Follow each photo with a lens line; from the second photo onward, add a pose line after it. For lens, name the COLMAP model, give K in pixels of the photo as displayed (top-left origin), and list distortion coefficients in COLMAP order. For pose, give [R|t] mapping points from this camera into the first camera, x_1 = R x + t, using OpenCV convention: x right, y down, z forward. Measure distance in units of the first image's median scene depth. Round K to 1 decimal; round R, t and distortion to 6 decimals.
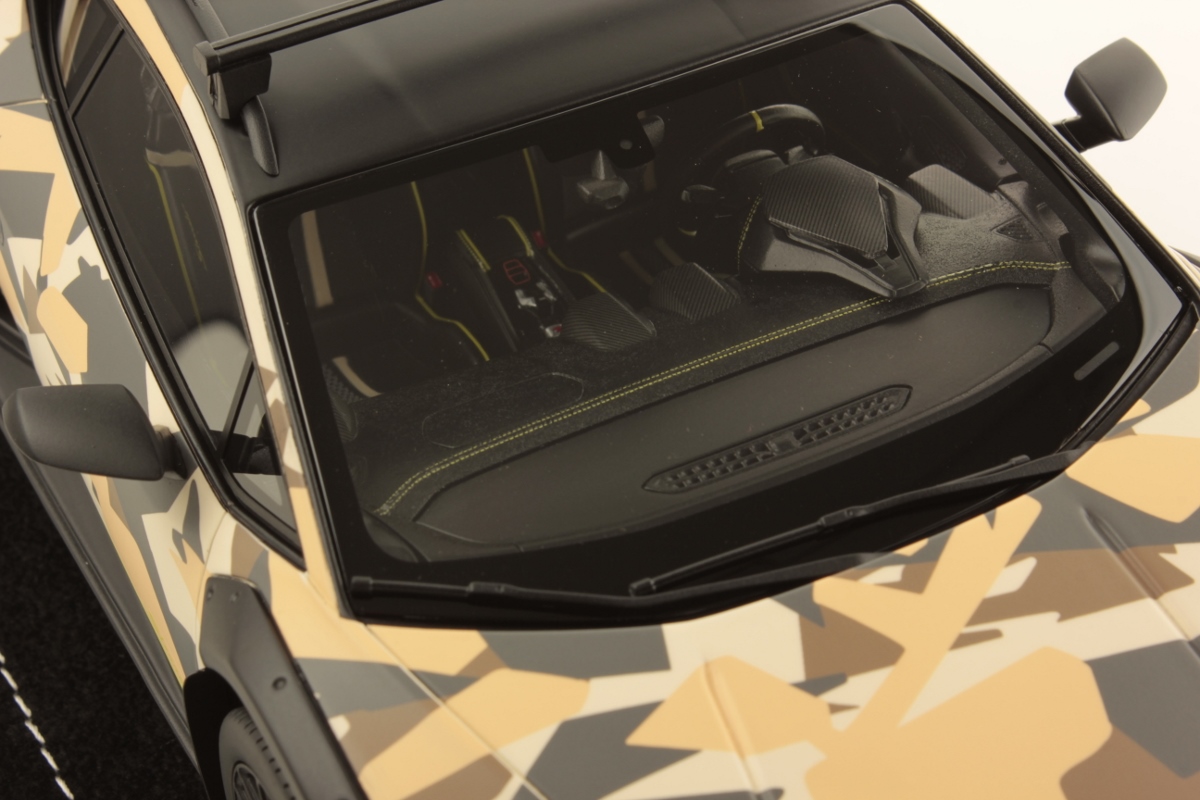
lens RADIAL K [[3020.3, 0, 600.3], [0, 3020.3, 399.7], [0, 0, 1]] dist [-0.019817, 0.000000]
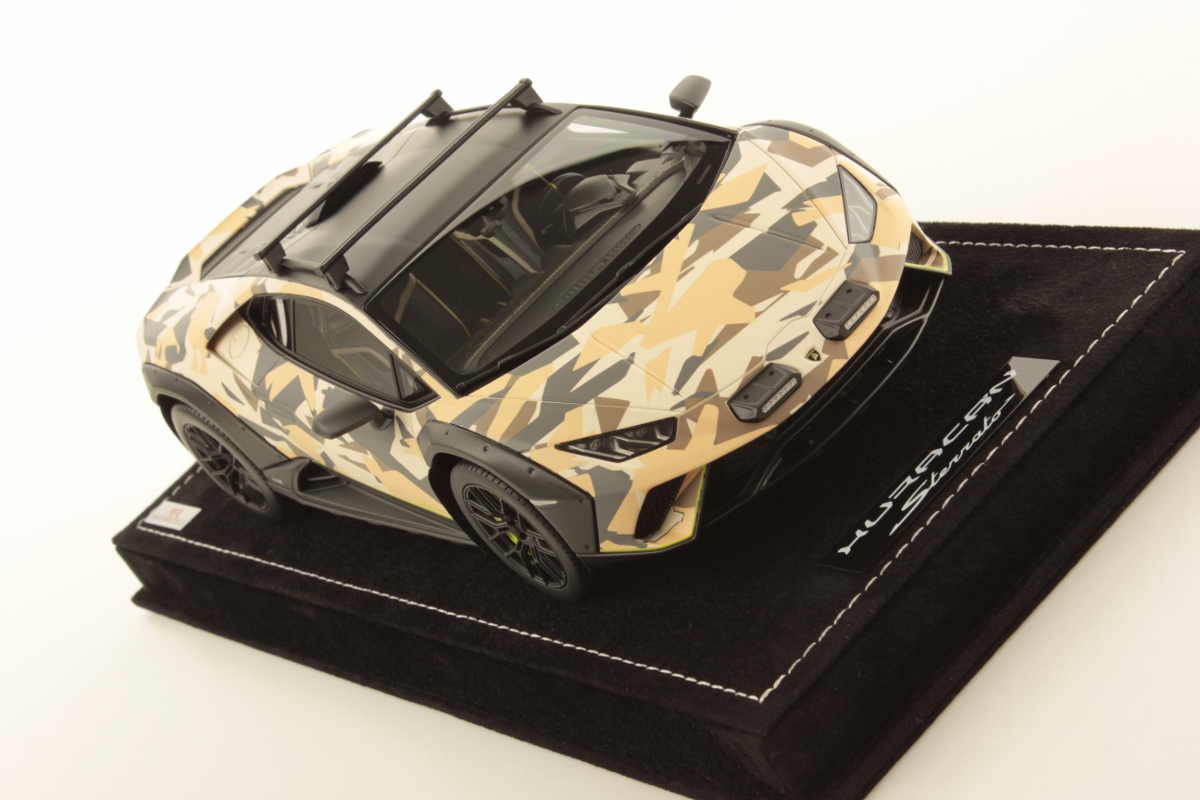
lens RADIAL K [[3020.3, 0, 597.5], [0, 3020.3, 398.5], [0, 0, 1]] dist [-0.019817, 0.000000]
pose [[0.857689, -0.511521, -0.052114, 0.136512], [0.483355, 0.836695, -0.257505, 0.742243], [0.175323, 0.195670, 0.964871, -1.316262]]
